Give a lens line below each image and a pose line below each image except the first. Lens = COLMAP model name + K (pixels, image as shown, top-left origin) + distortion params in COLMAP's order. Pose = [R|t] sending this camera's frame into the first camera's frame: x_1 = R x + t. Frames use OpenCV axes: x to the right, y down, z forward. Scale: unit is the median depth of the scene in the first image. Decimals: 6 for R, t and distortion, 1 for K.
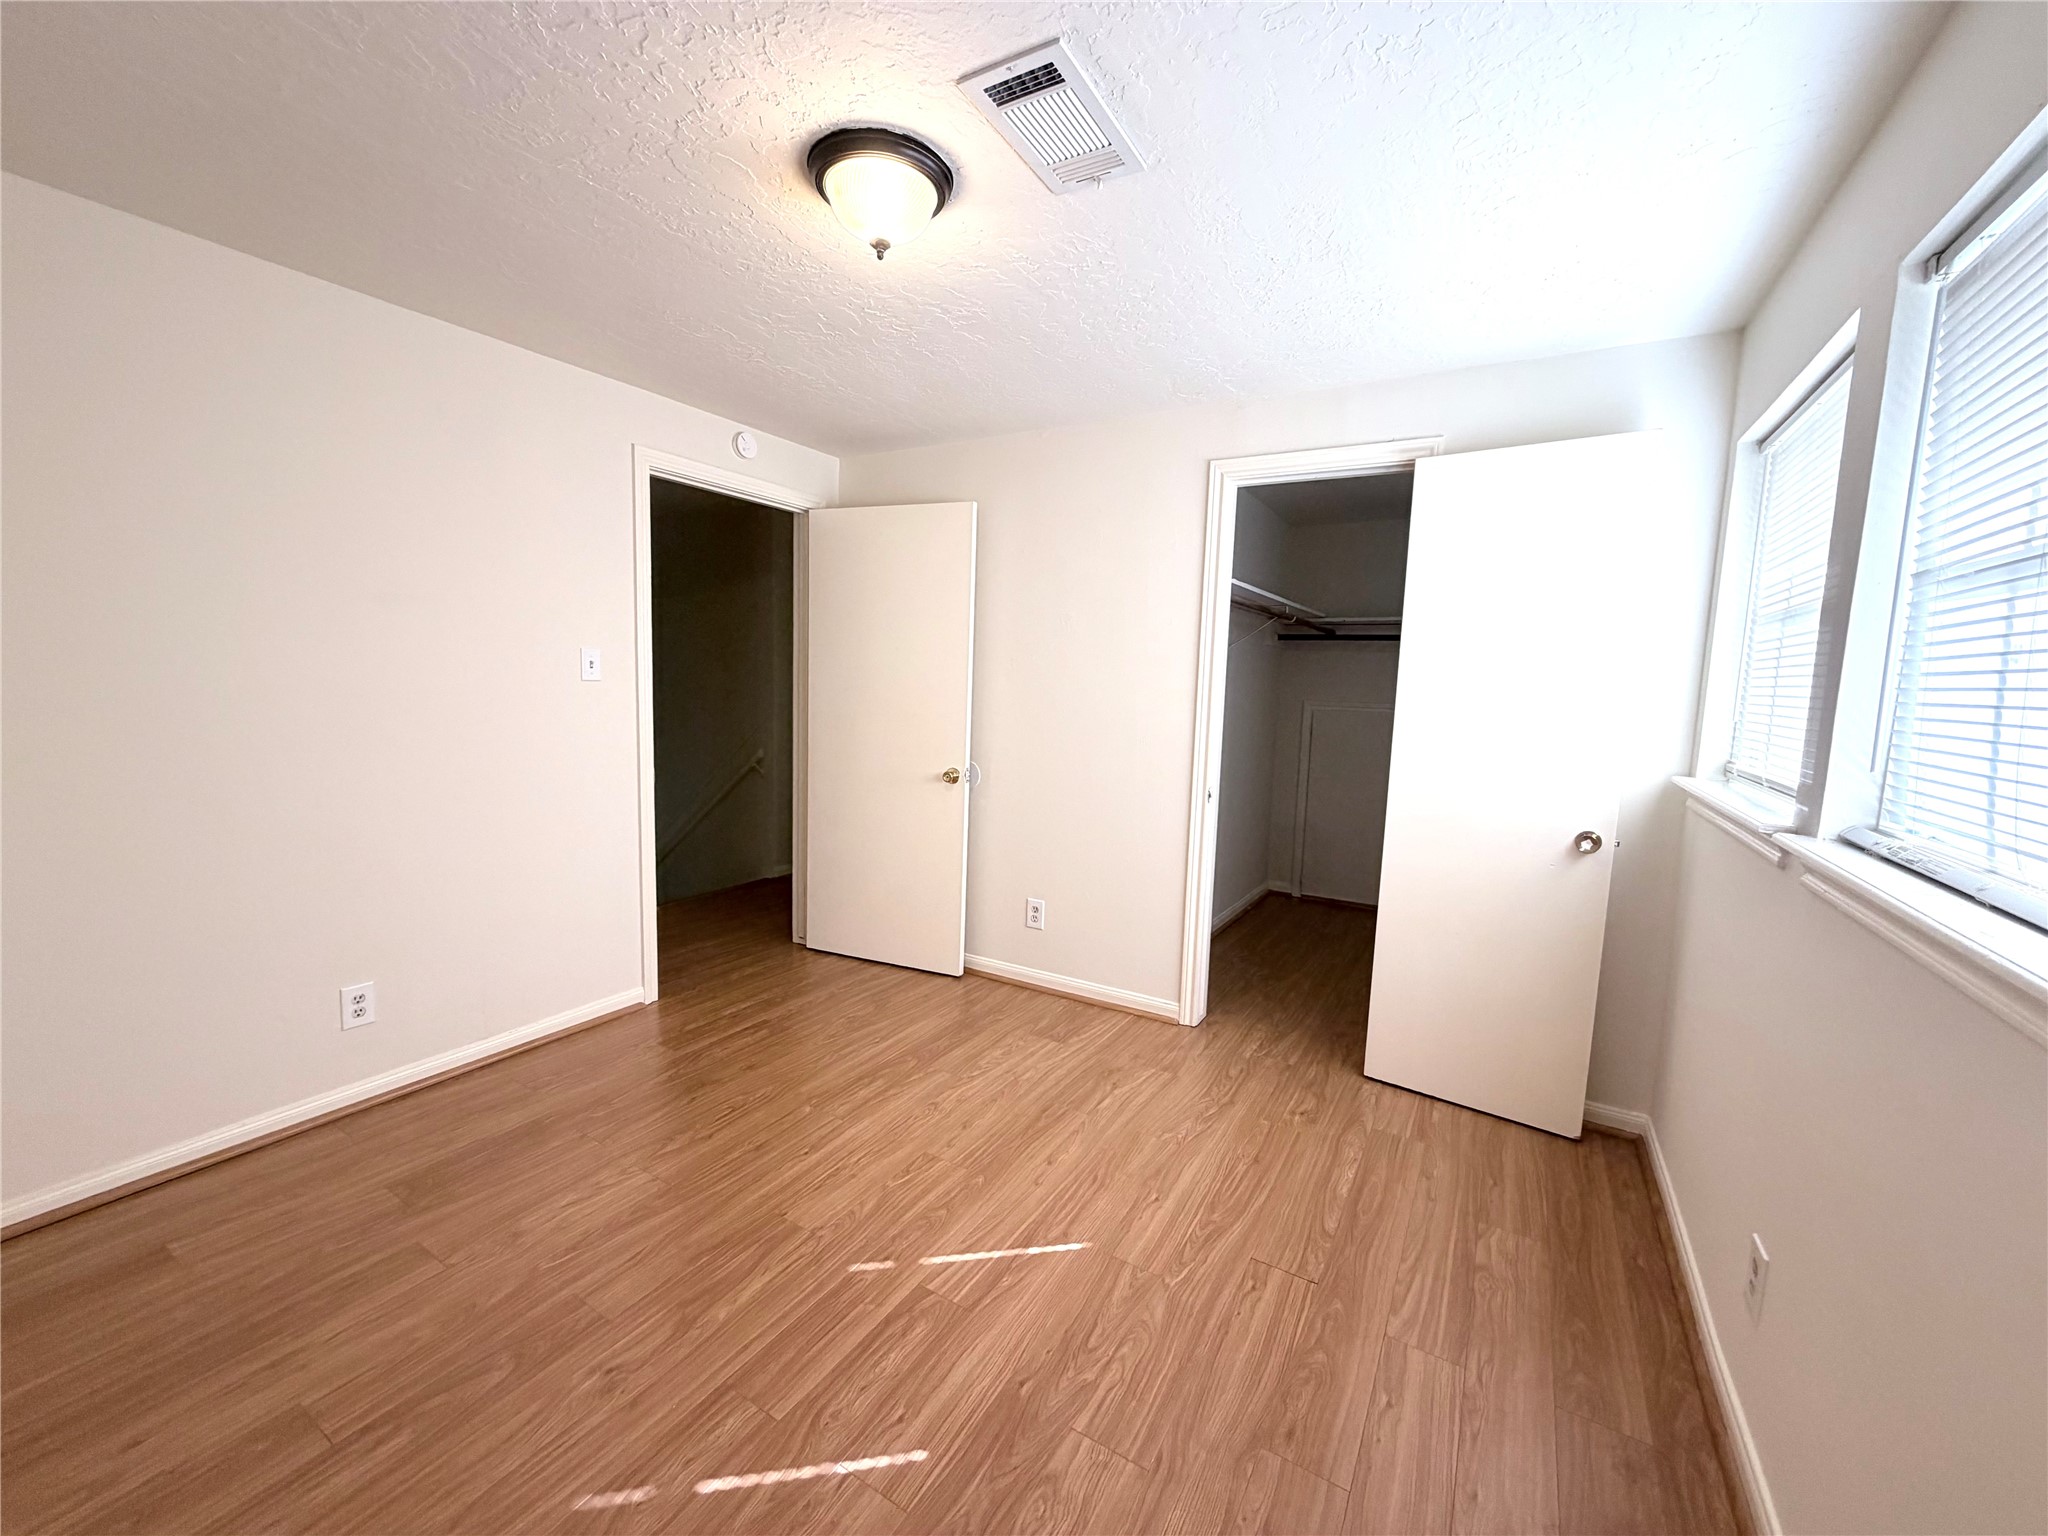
lens RADIAL K [[818.5, 0, 1024.0], [0, 818.5, 768.0], [0, 0, 1]] dist [0.000849, -0.000202]
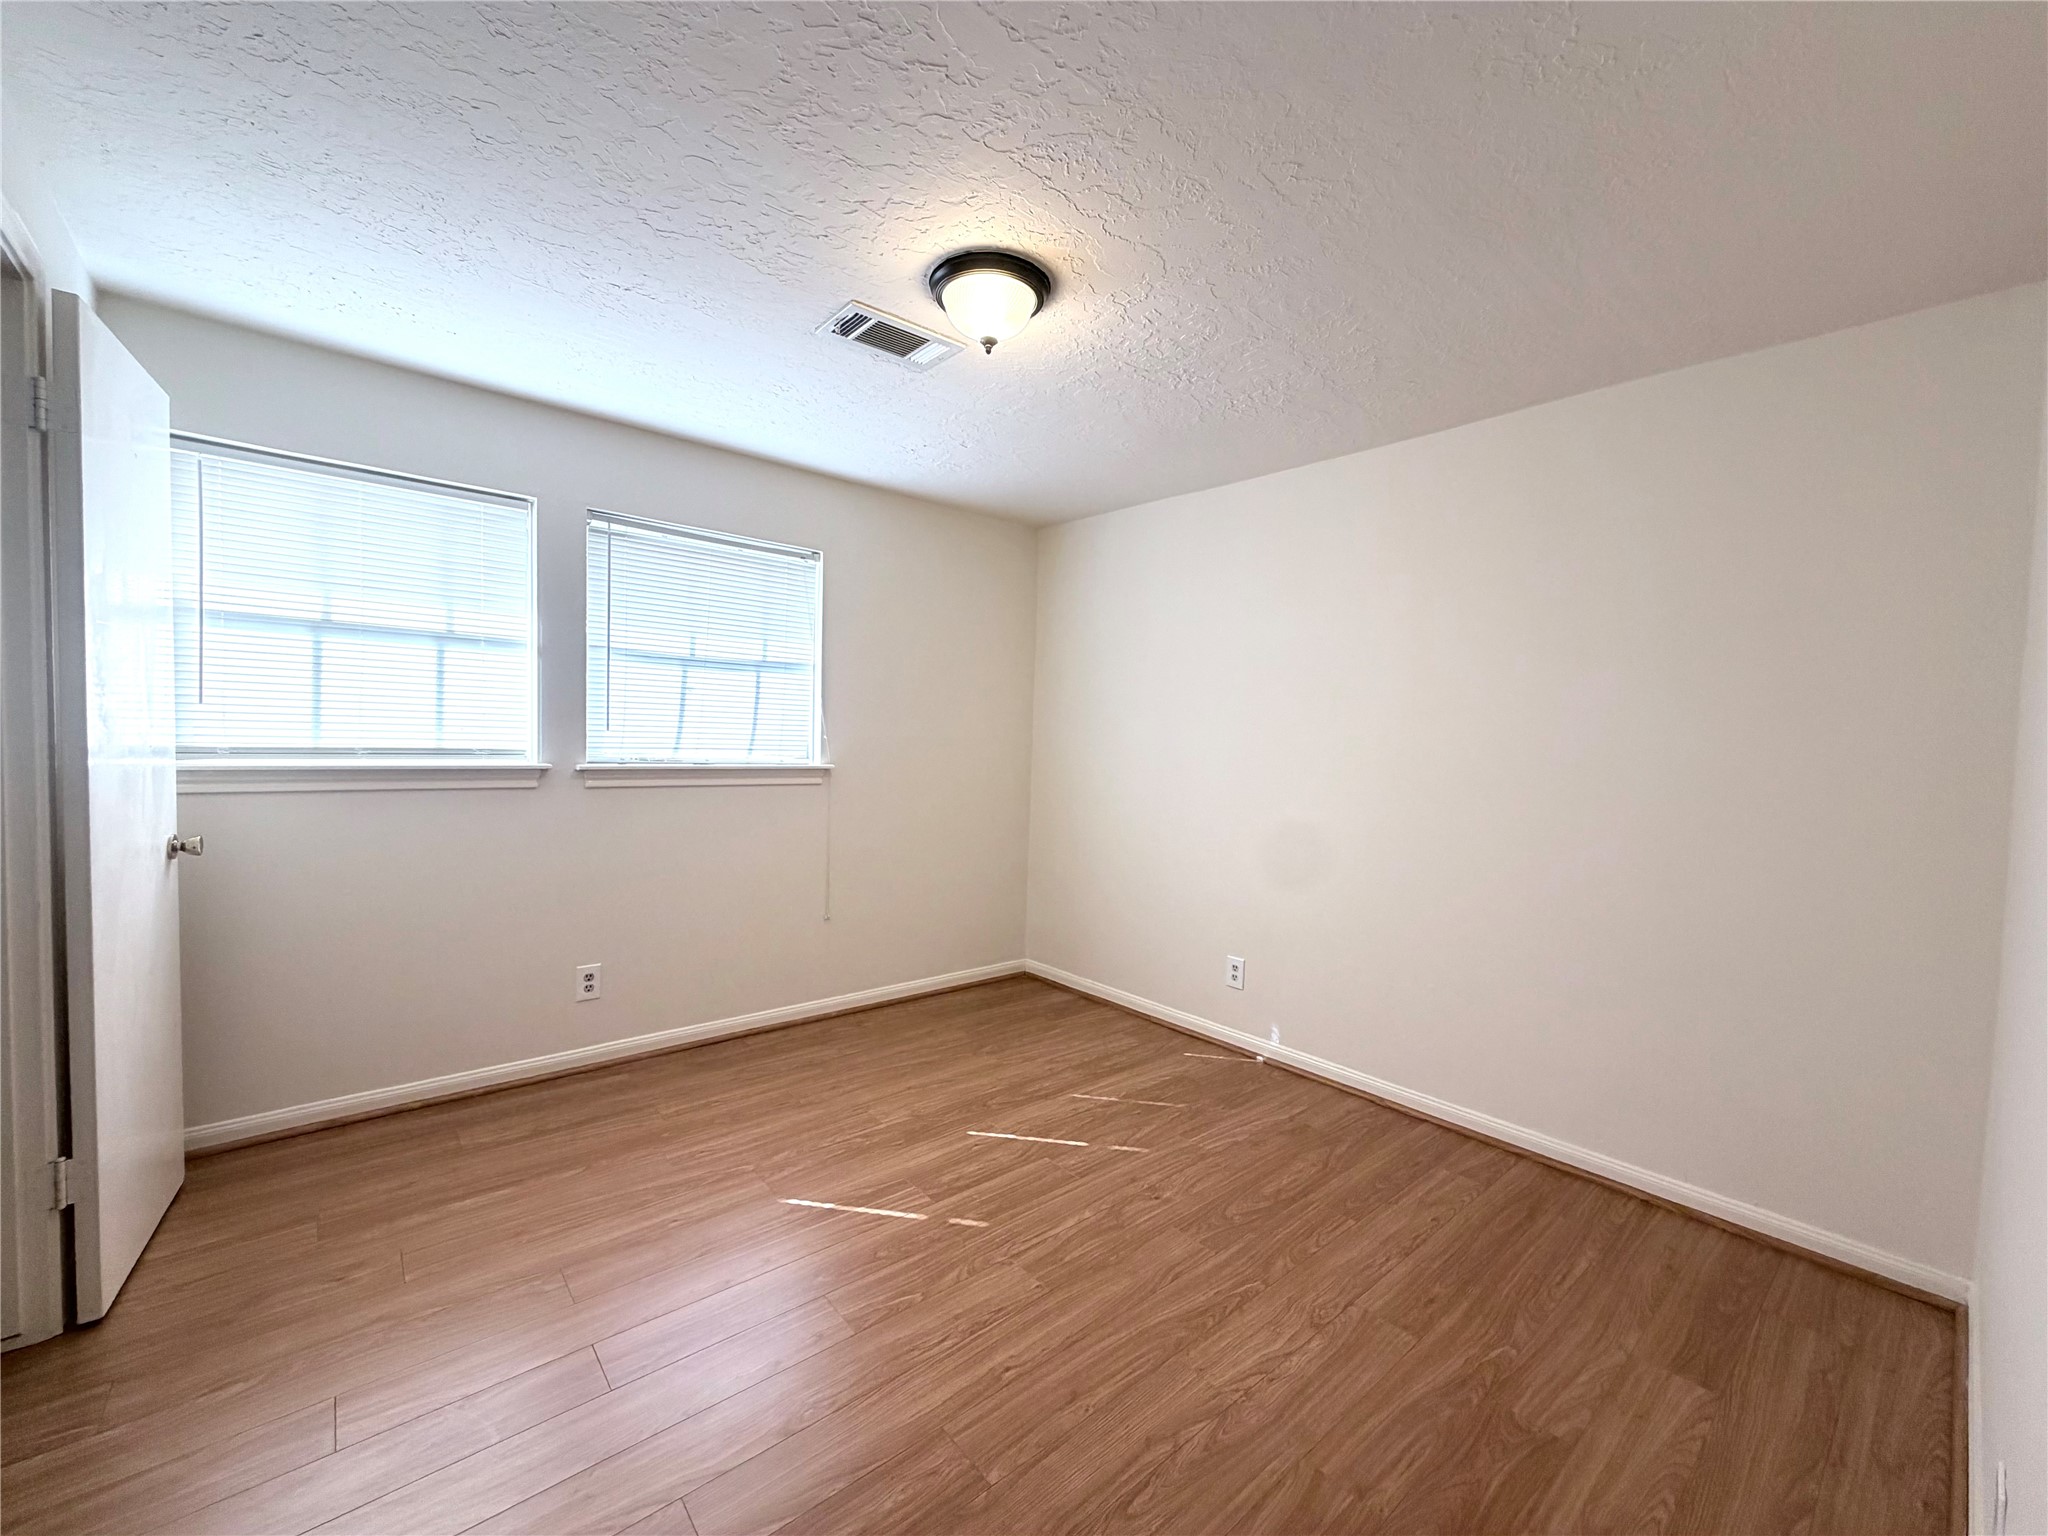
lens RADIAL K [[818.5, 0, 1024.0], [0, 818.5, 768.0], [0, 0, 1]] dist [0.000849, -0.000202]
pose [[-0.947967, -0.072473, 0.310009, -0.587336], [-0.023779, 0.987143, 0.158058, -0.203976], [-0.317478, 0.142463, -0.937503, 2.018205]]
